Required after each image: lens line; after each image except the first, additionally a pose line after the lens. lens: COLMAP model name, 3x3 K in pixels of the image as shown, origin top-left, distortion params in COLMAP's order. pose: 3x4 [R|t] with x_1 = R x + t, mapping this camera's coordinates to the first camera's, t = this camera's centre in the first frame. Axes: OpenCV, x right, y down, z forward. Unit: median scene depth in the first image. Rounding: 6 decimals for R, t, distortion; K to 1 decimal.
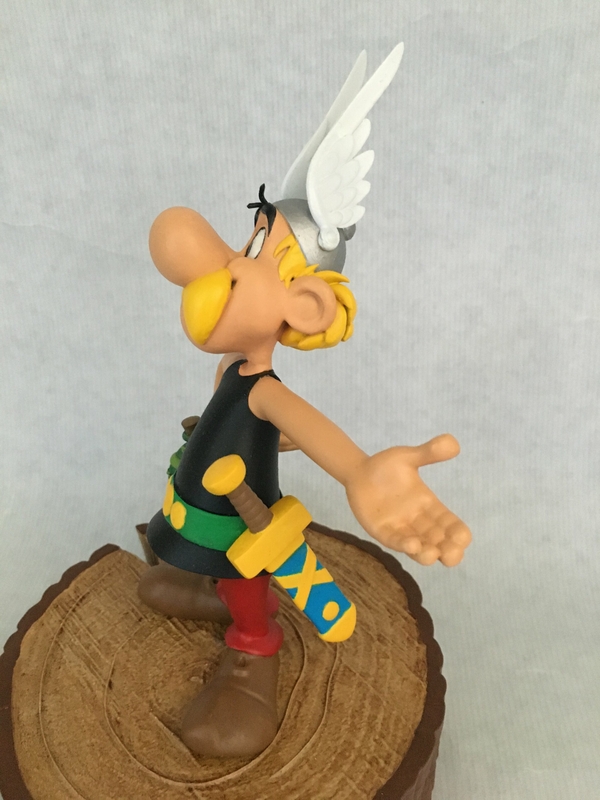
lens RADIAL K [[694.0, 0, 301.5], [0, 694.0, 396.4], [0, 0, 1]] dist [0.091512, -0.151642]
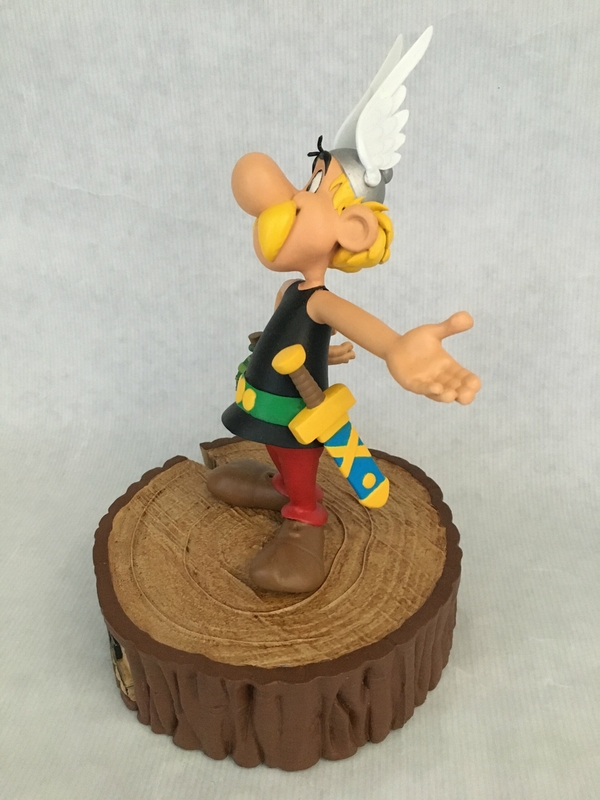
lens RADIAL K [[694.0, 0, 301.5], [0, 694.0, 396.4], [0, 0, 1]] dist [0.091512, -0.151642]
pose [[0.999441, 0.012422, -0.031039, -0.037472], [-0.013208, 0.999594, -0.025248, 0.169493], [0.030713, 0.025644, 0.999199, -0.222354]]
